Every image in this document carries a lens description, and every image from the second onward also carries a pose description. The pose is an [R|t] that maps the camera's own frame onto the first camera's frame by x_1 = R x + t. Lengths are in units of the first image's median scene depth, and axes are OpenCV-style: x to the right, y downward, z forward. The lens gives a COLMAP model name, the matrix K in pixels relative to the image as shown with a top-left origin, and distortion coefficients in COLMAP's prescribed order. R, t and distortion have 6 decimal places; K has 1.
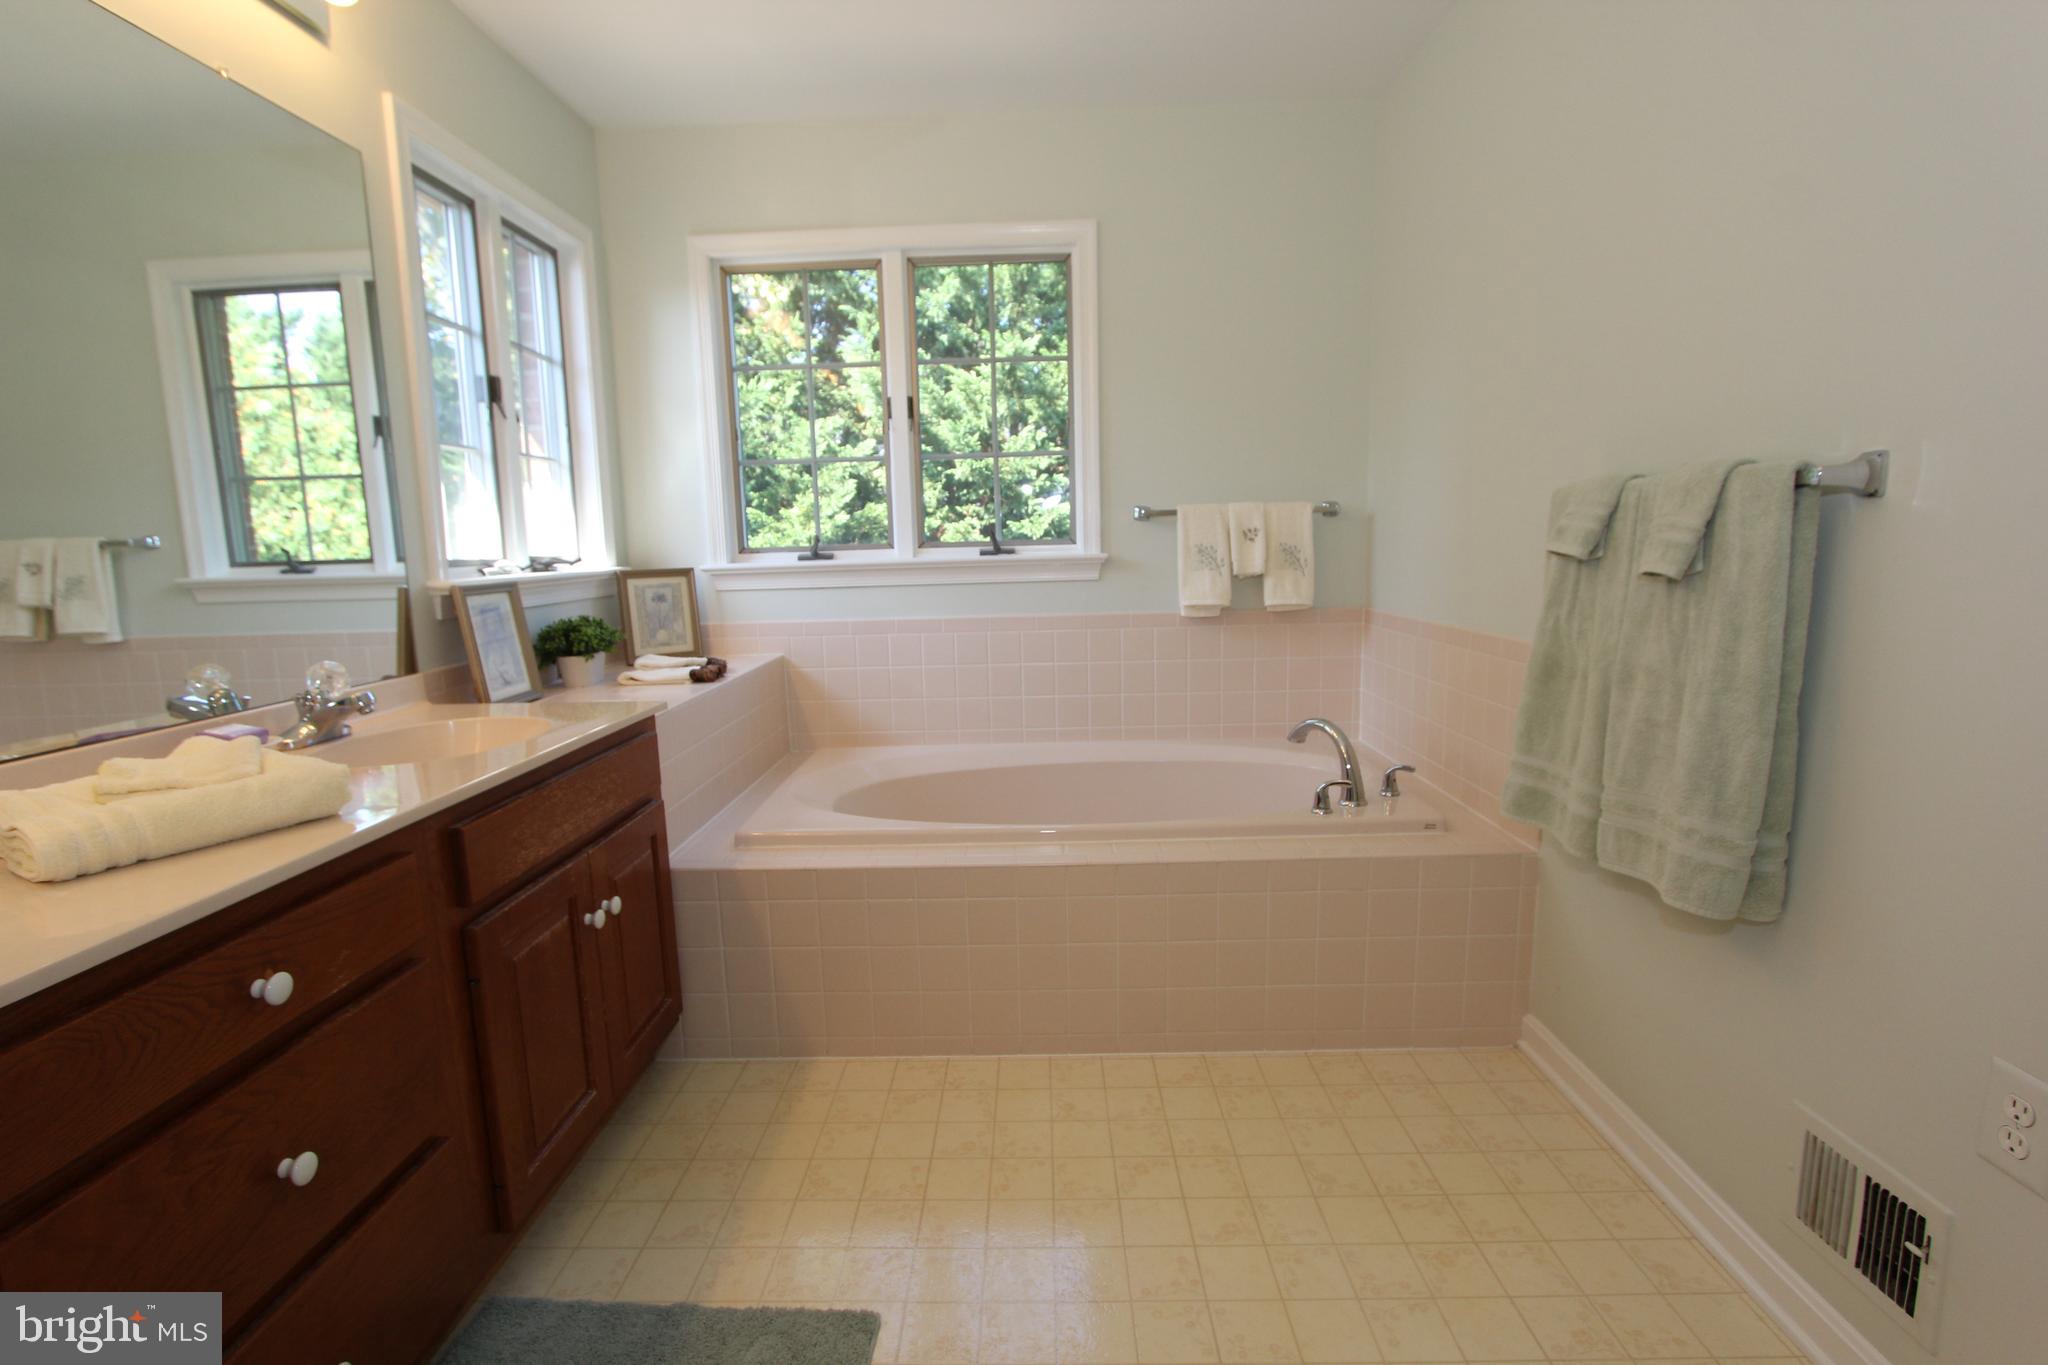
lens RADIAL K [[951.5, 0, 1016.0], [0, 951.5, 679.5], [0, 0, 1]] dist [-0.024817, 0.006724]
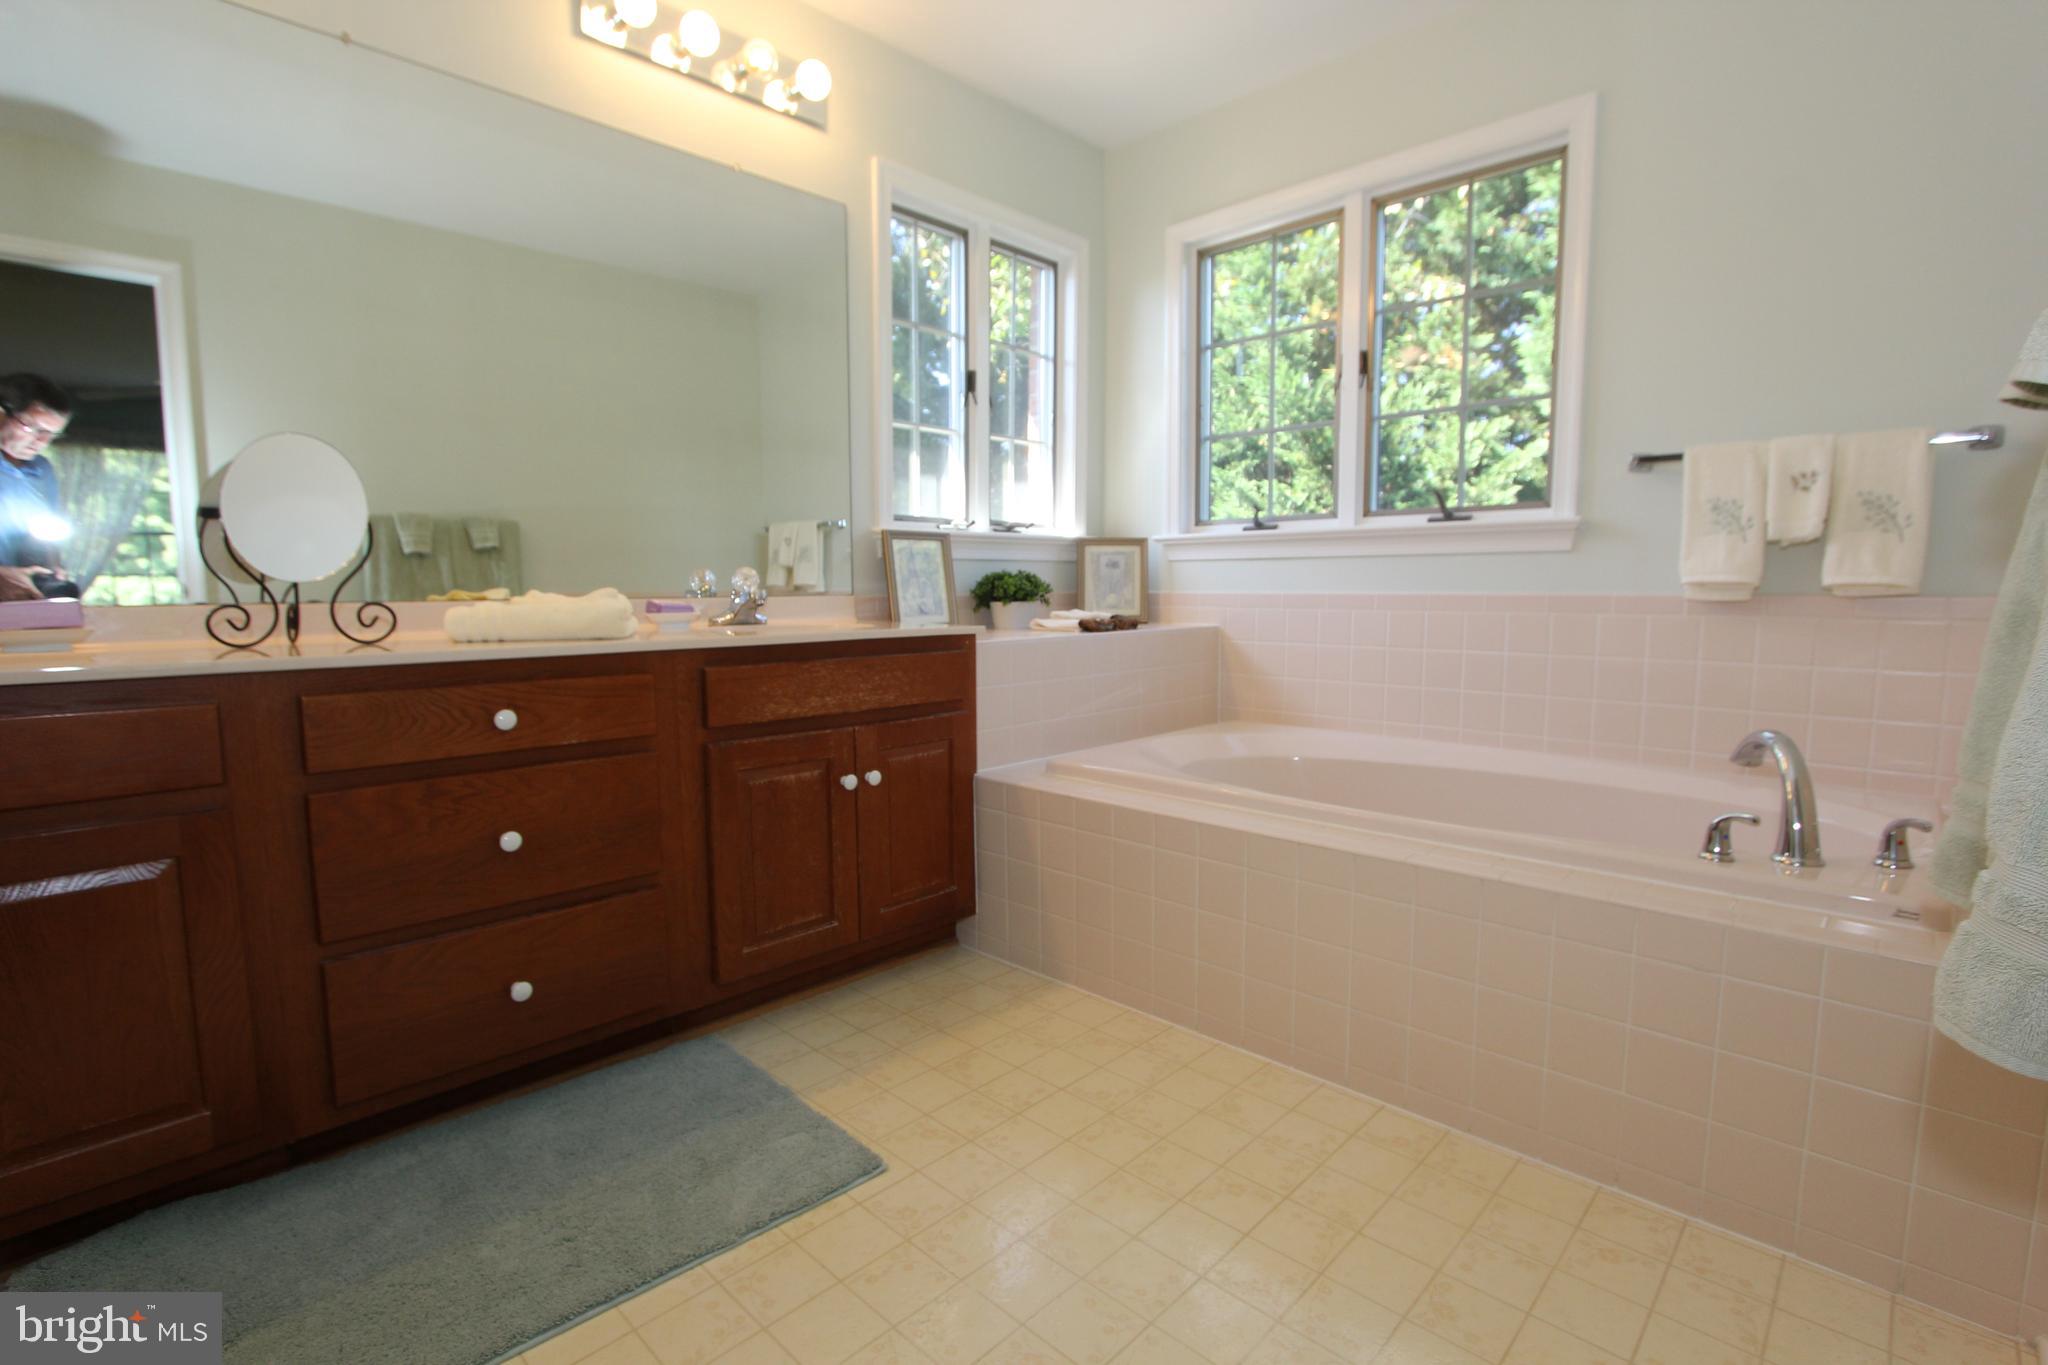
lens RADIAL K [[951.5, 0, 1025.7], [0, 951.5, 686.8], [0, 0, 1]] dist [-0.024817, 0.006724]
pose [[0.735530, 0.095247, -0.670763, 0.302070], [-0.114274, 0.993324, 0.015742, 0.048812], [0.667785, 0.065073, 0.741505, 0.132209]]
